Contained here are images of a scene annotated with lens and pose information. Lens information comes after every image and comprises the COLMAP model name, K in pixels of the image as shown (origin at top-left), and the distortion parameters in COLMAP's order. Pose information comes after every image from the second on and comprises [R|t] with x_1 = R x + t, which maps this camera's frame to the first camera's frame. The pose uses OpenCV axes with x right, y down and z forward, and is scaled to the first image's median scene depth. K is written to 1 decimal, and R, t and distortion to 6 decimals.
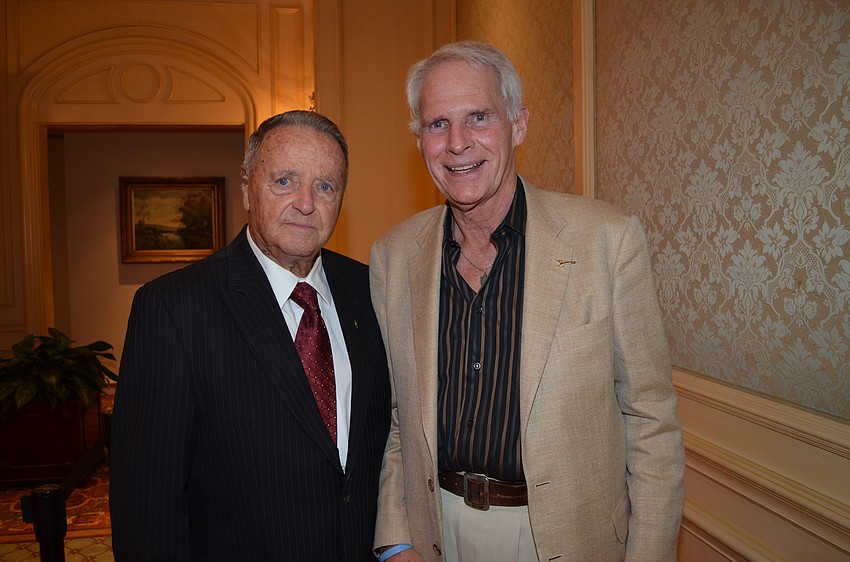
lens RADIAL K [[766.6, 0, 423.4], [0, 766.6, 279.3], [0, 0, 1]] dist [-0.003207, 0.003132]
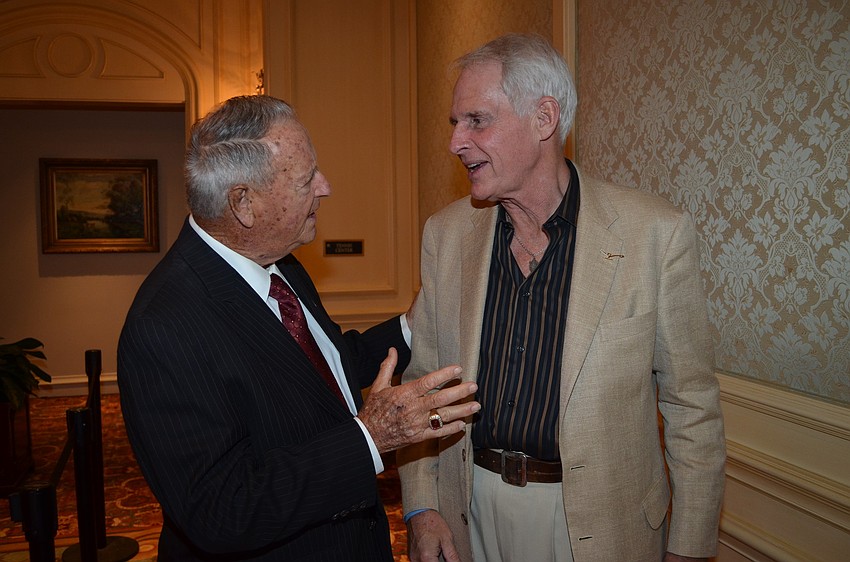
lens RADIAL K [[830.7, 0, 425.0], [0, 830.7, 281.0], [0, 0, 1]] dist [0.007377, -0.002203]
pose [[0.996171, -0.004452, 0.087311, -0.091860], [0.003371, 0.999916, 0.012521, 0.003026], [-0.087359, -0.012179, 0.996102, -0.074366]]
